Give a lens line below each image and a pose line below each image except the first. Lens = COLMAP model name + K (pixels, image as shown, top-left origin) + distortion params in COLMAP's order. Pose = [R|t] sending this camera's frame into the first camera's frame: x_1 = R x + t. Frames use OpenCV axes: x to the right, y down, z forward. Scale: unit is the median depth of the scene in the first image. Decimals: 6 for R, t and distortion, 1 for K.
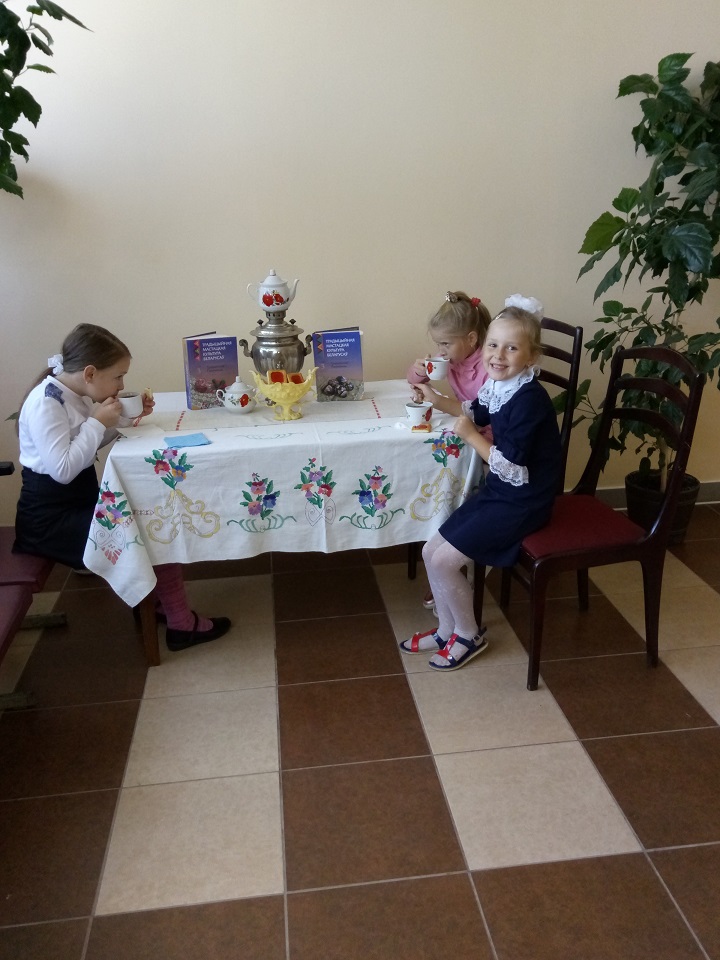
lens RADIAL K [[728.6, 0, 360.0], [0, 728.6, 480.0], [0, 0, 1]] dist [0.032363, -0.009408]
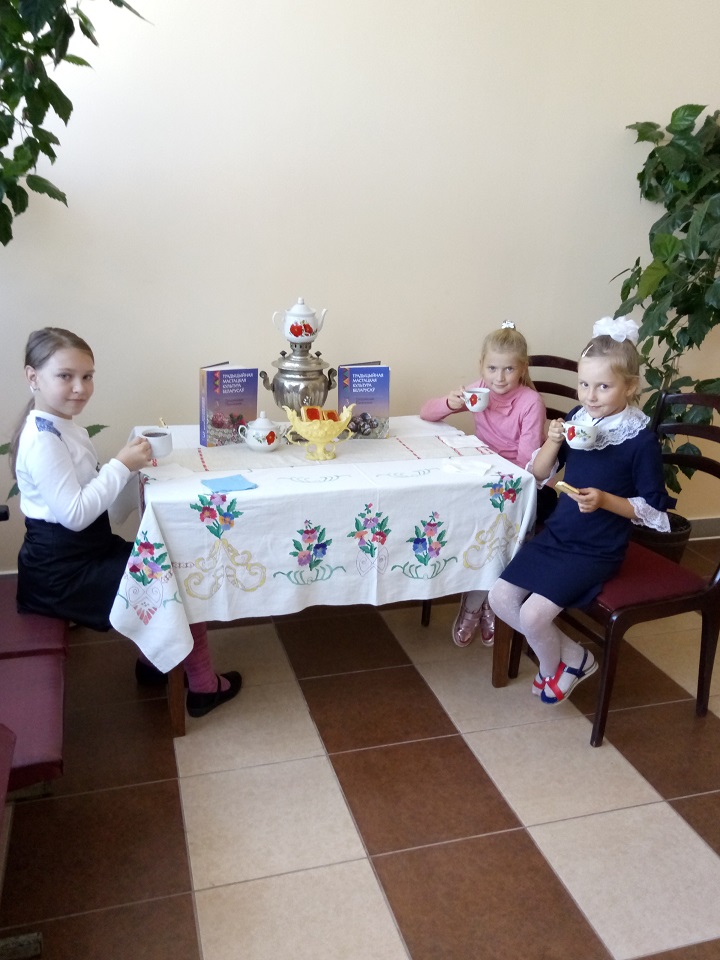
lens RADIAL K [[733.8, 0, 362.2], [0, 733.8, 493.2], [0, 0, 1]] dist [0.028827, -0.006650]
pose [[0.988303, 0.003477, 0.152466, -0.211447], [-0.000177, 0.999765, -0.021657, -0.022604], [-0.152505, 0.021377, 0.988071, 0.082969]]
